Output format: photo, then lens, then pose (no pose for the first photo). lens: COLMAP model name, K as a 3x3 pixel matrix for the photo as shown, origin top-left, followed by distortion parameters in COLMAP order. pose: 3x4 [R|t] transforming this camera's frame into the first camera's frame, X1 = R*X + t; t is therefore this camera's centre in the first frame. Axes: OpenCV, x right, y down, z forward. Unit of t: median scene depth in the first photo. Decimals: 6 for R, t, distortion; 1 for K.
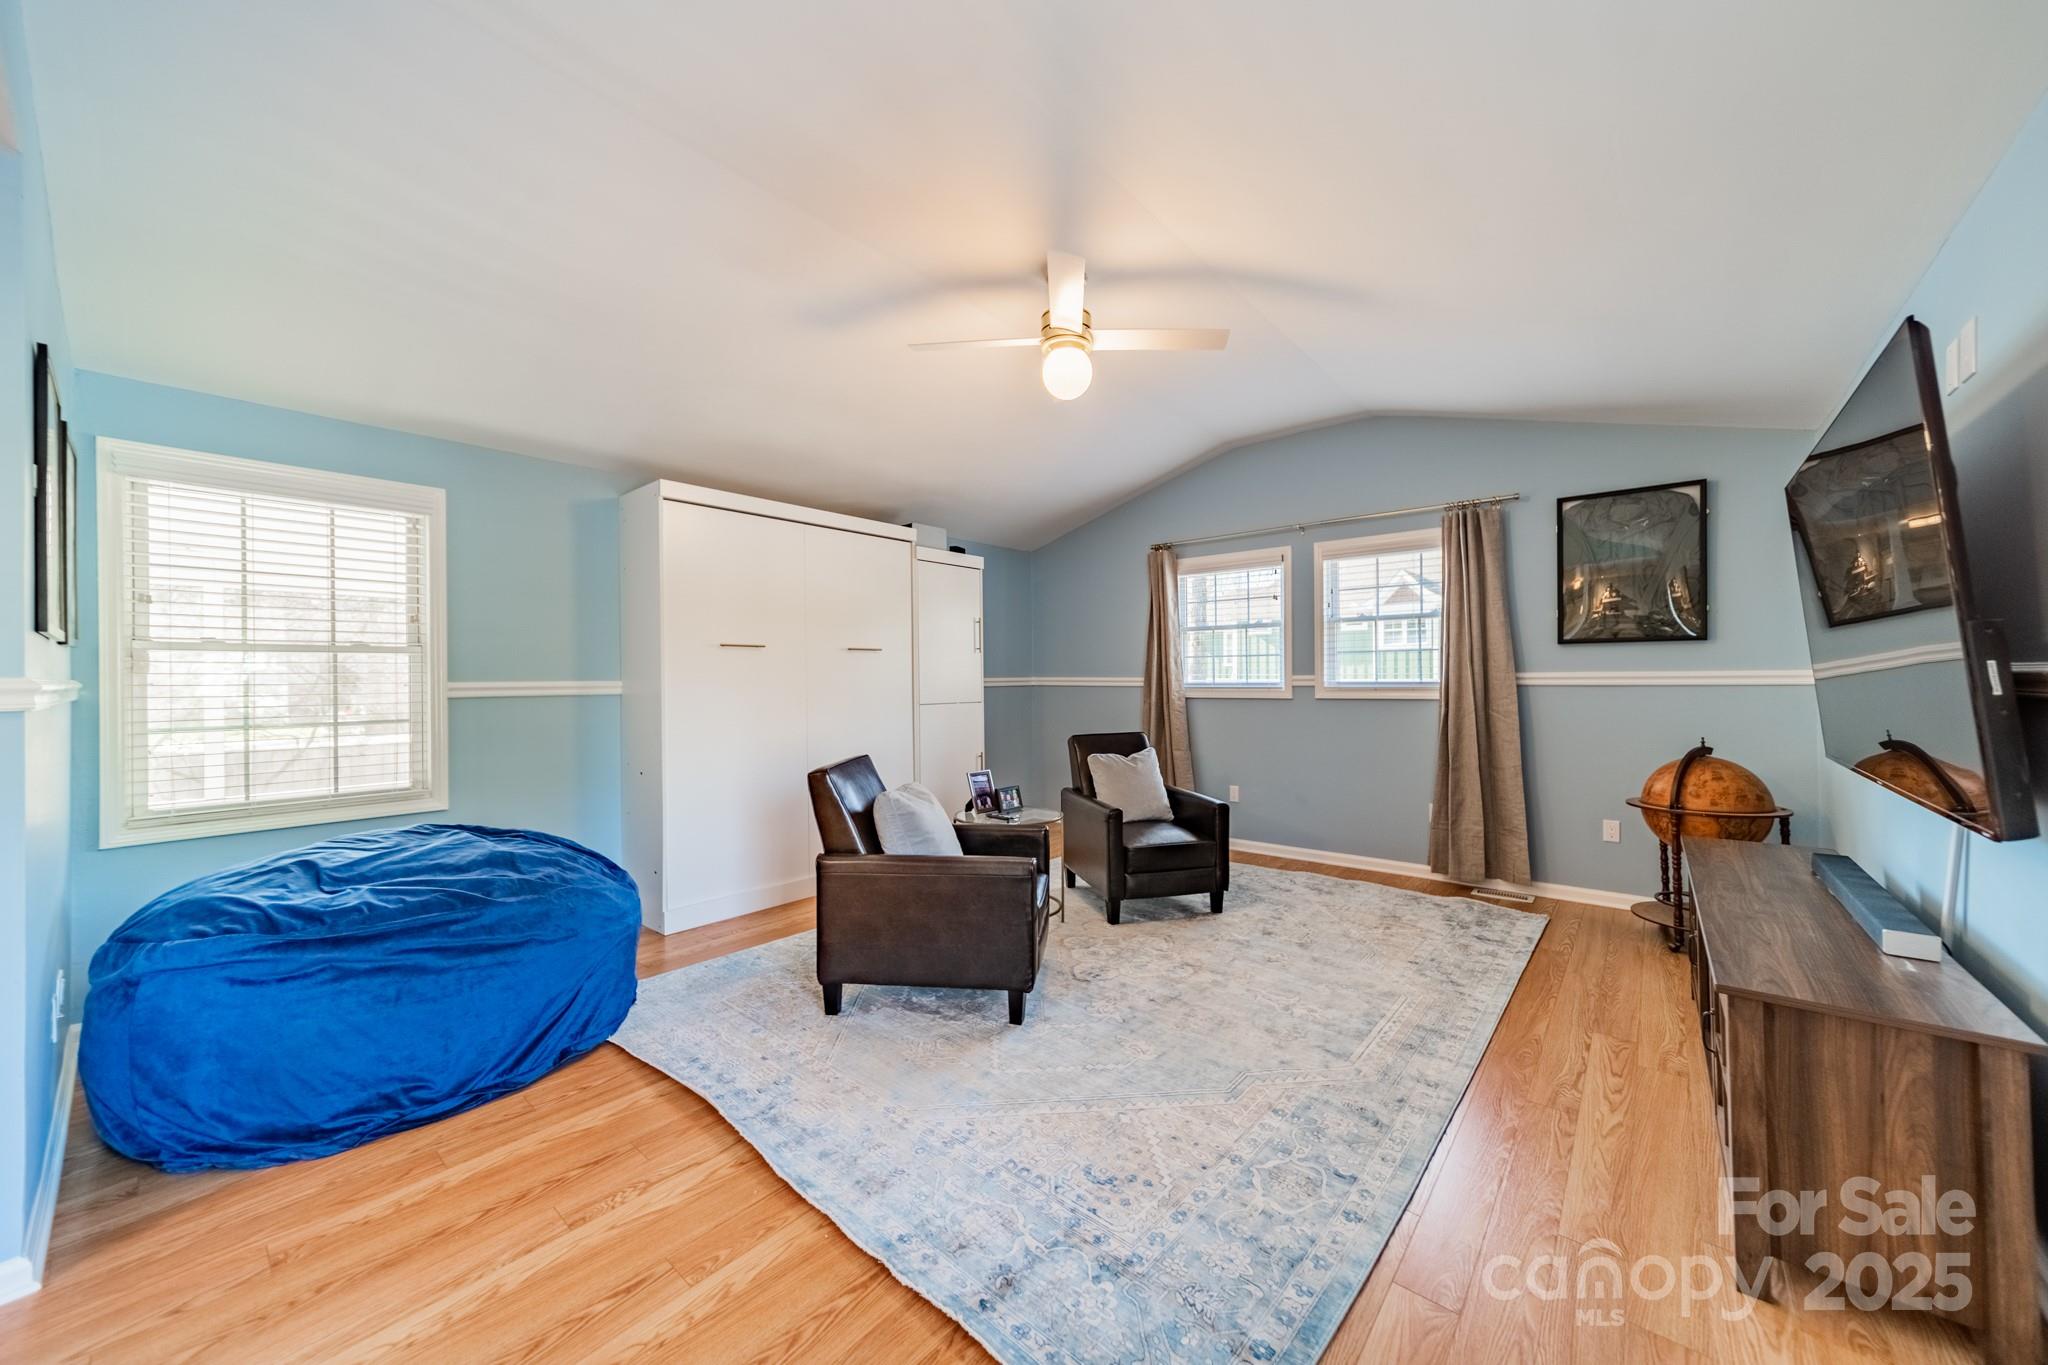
lens RADIAL K [[731.6, 0, 1030.6], [0, 731.6, 678.9], [0, 0, 1]] dist [0.009710, -0.000028]
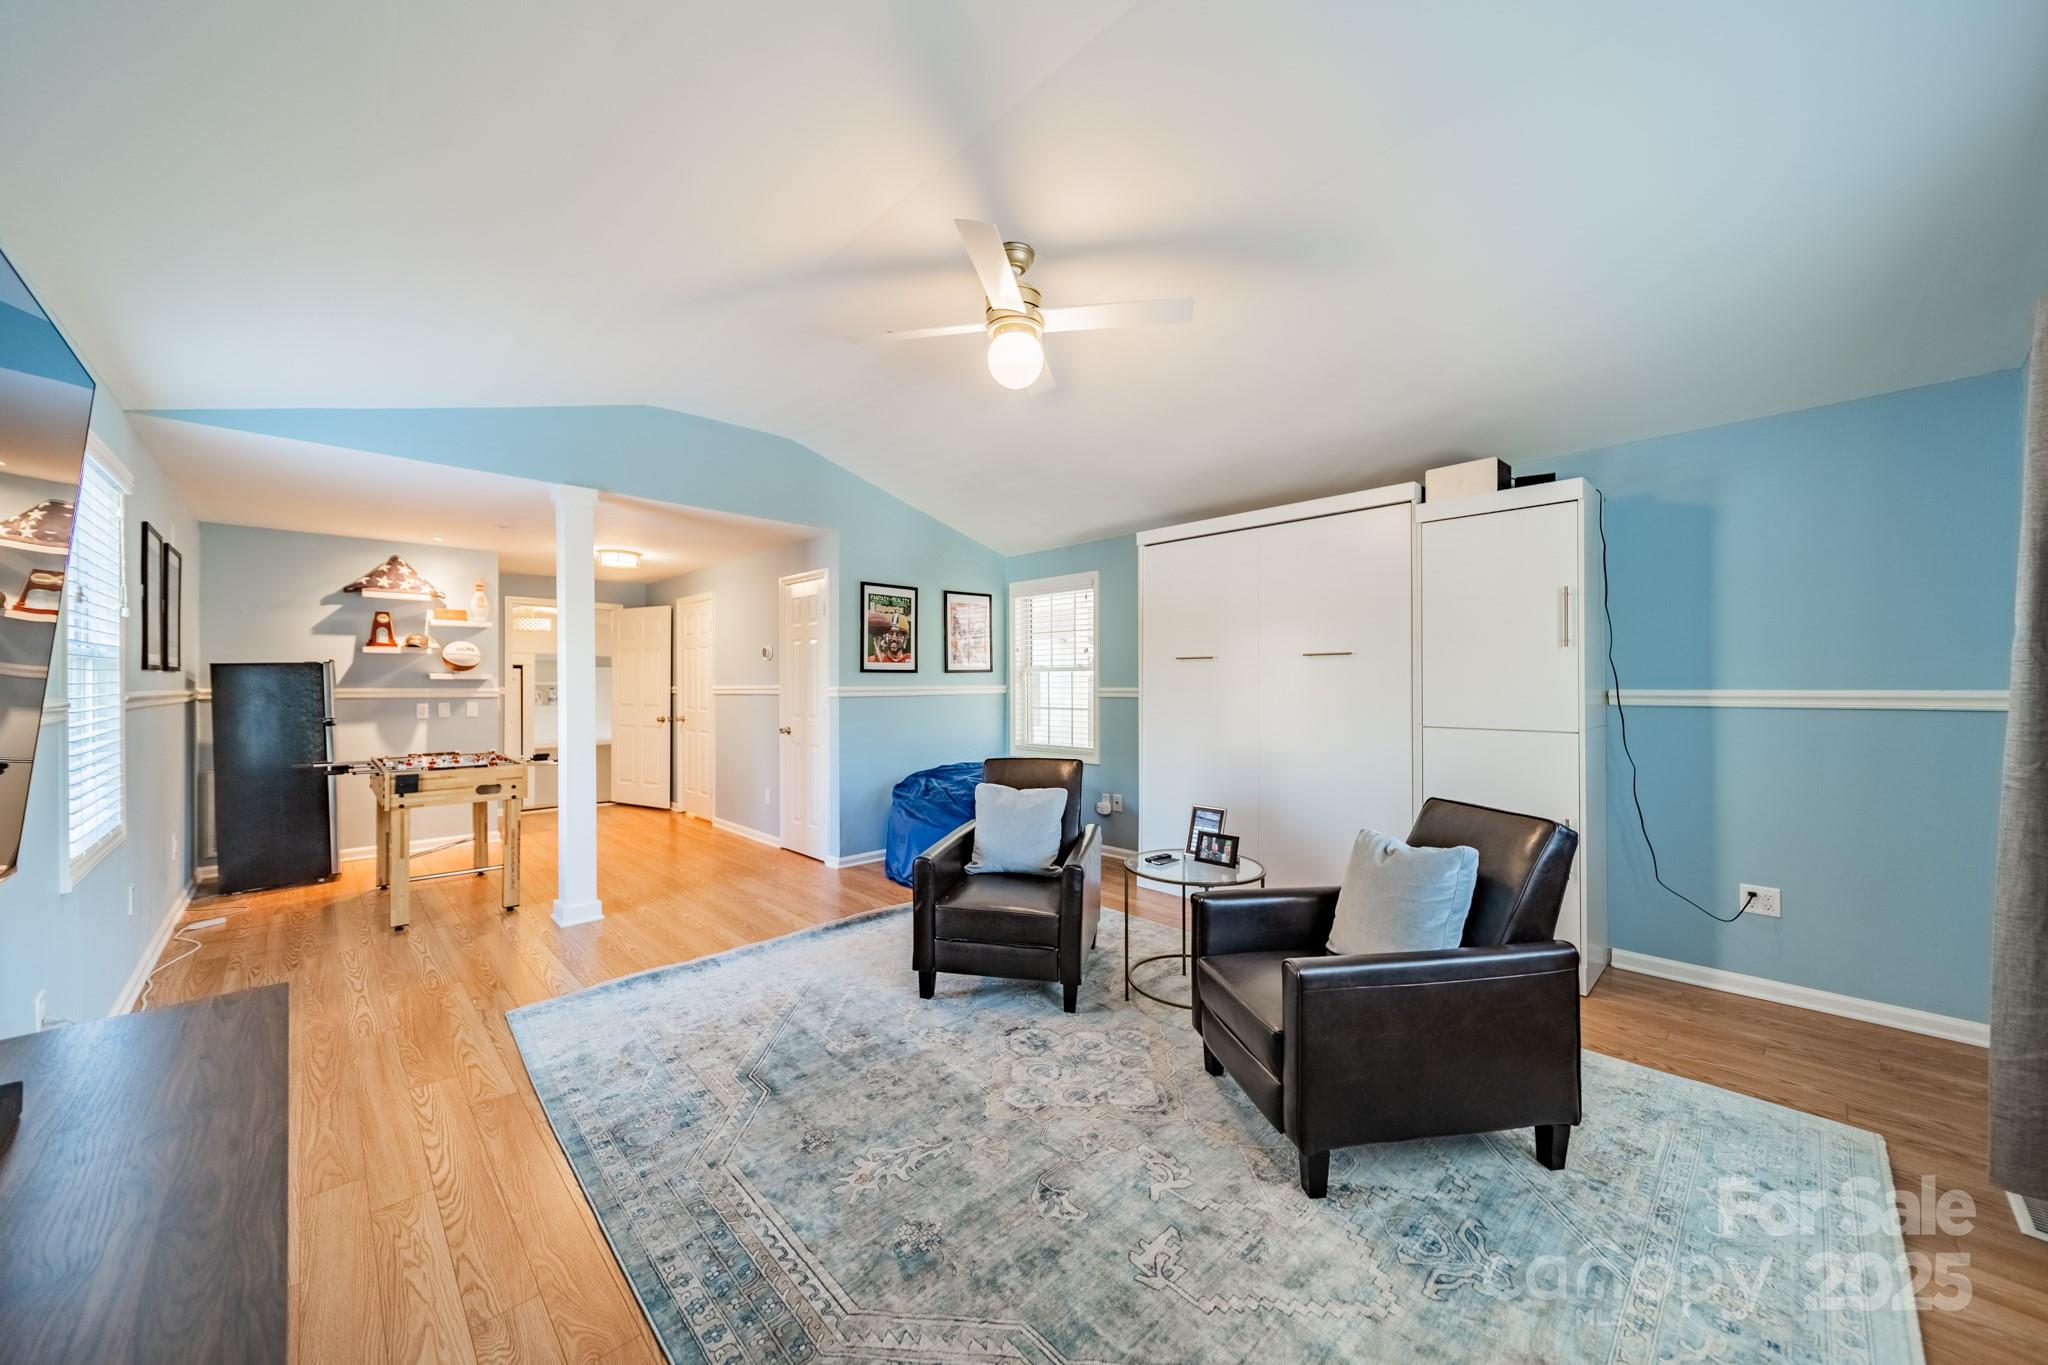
lens RADIAL K [[731.6, 0, 1030.6], [0, 731.6, 678.9], [0, 0, 1]] dist [0.009710, -0.000028]
pose [[-0.093824, 0.008523, -0.995552, 0.720061], [0.005875, 0.999951, 0.008007, -0.022975], [0.995571, -0.005098, -0.093869, 0.829032]]
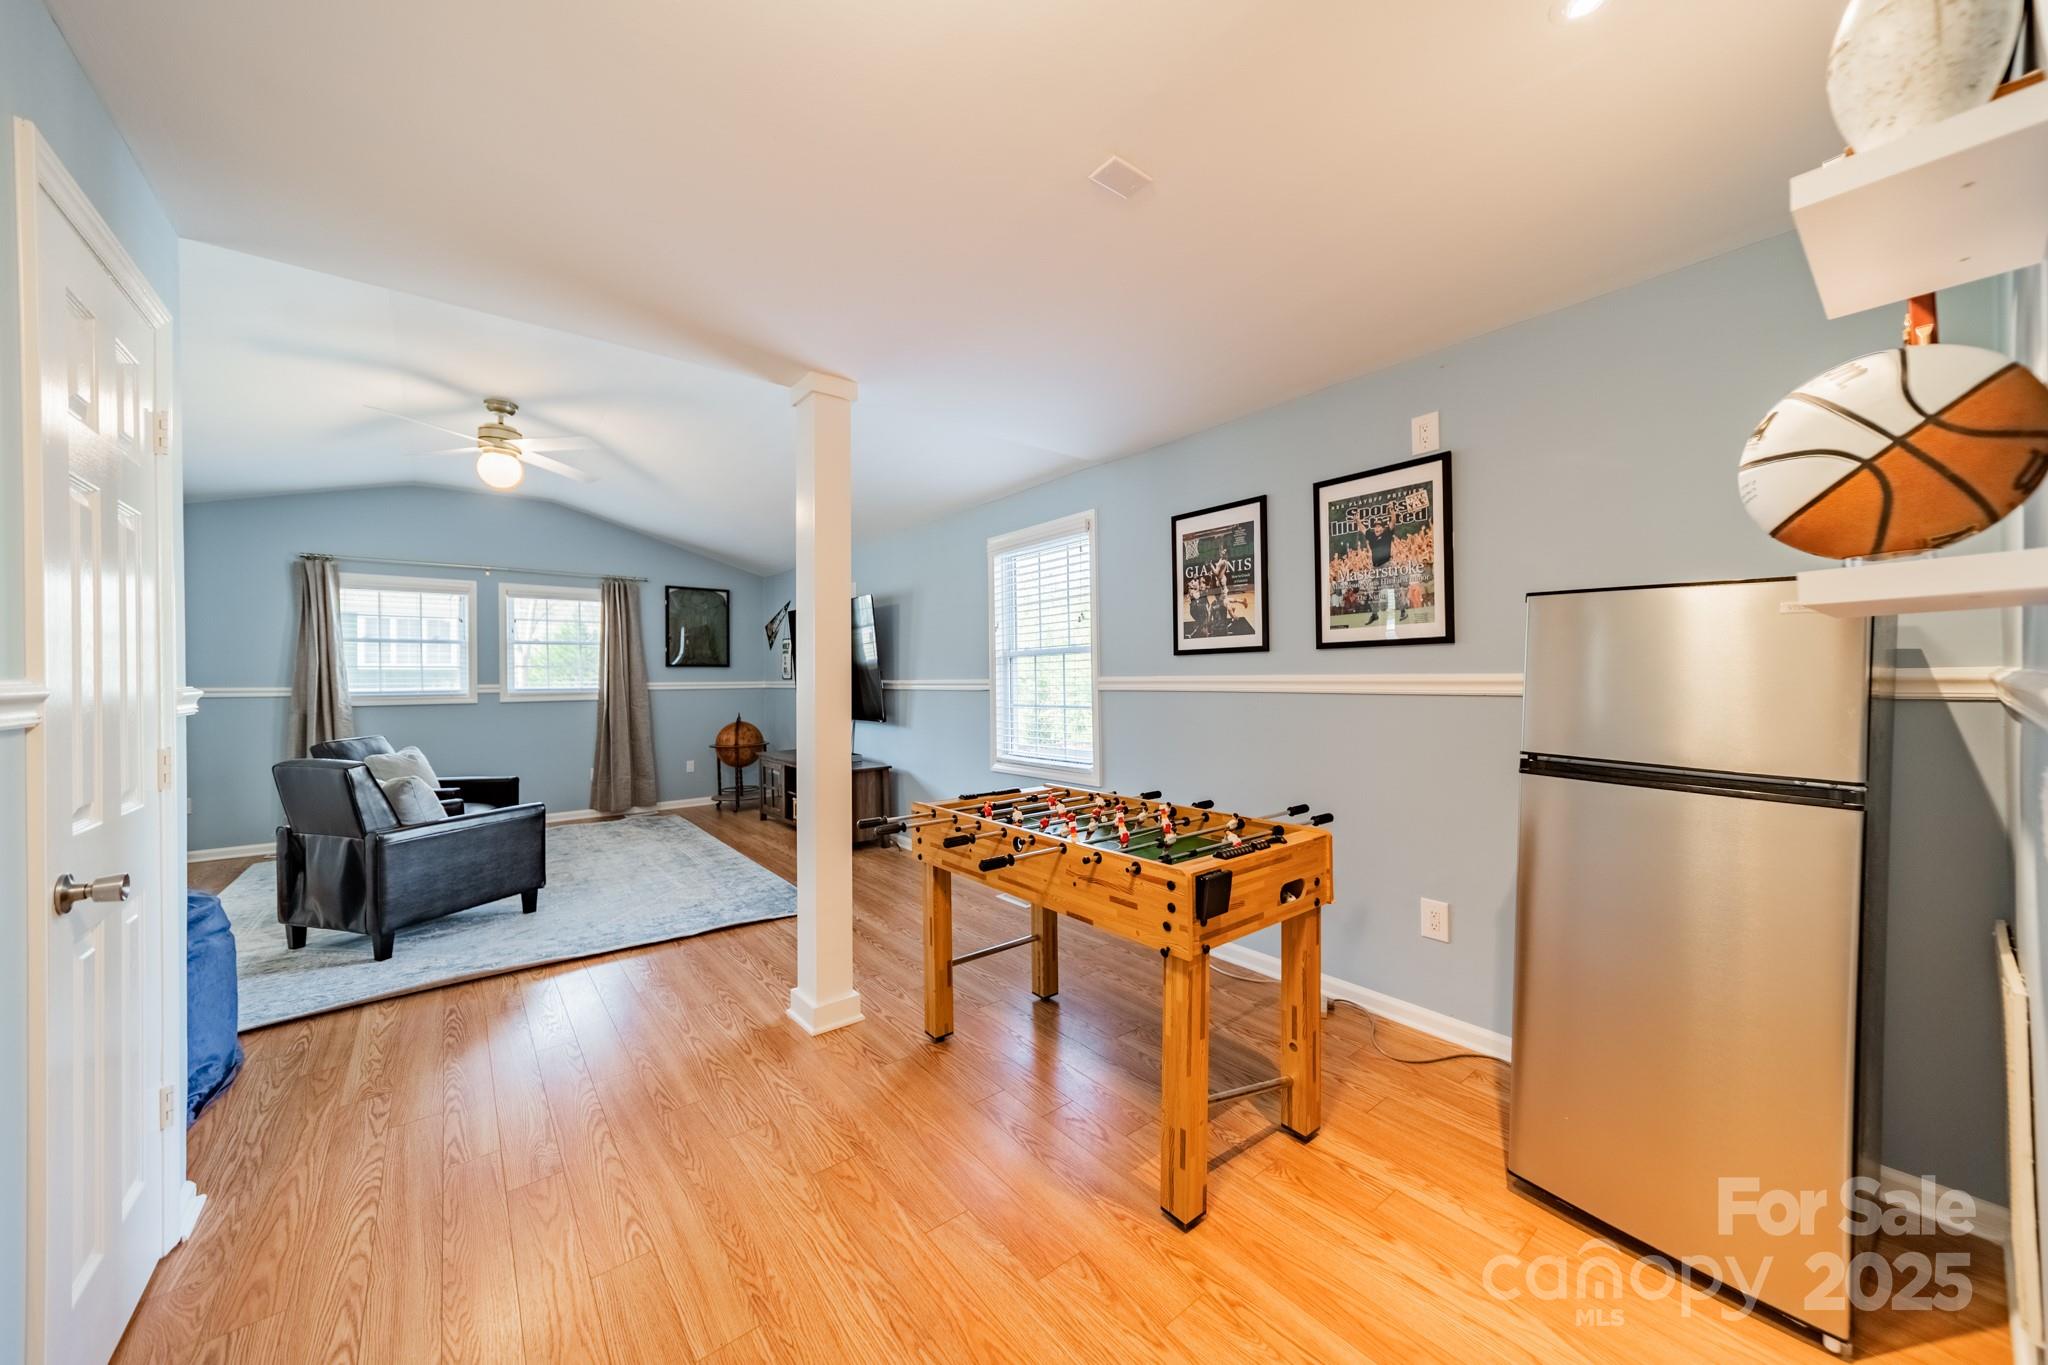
lens RADIAL K [[731.6, 0, 1030.6], [0, 731.6, 678.9], [0, 0, 1]] dist [0.009710, -0.000028]
pose [[0.187328, 0.005561, 0.982282, -0.869475], [0.007451, 0.999947, -0.007082, 0.001630], [-0.982269, 0.008646, 0.187276, -0.202898]]
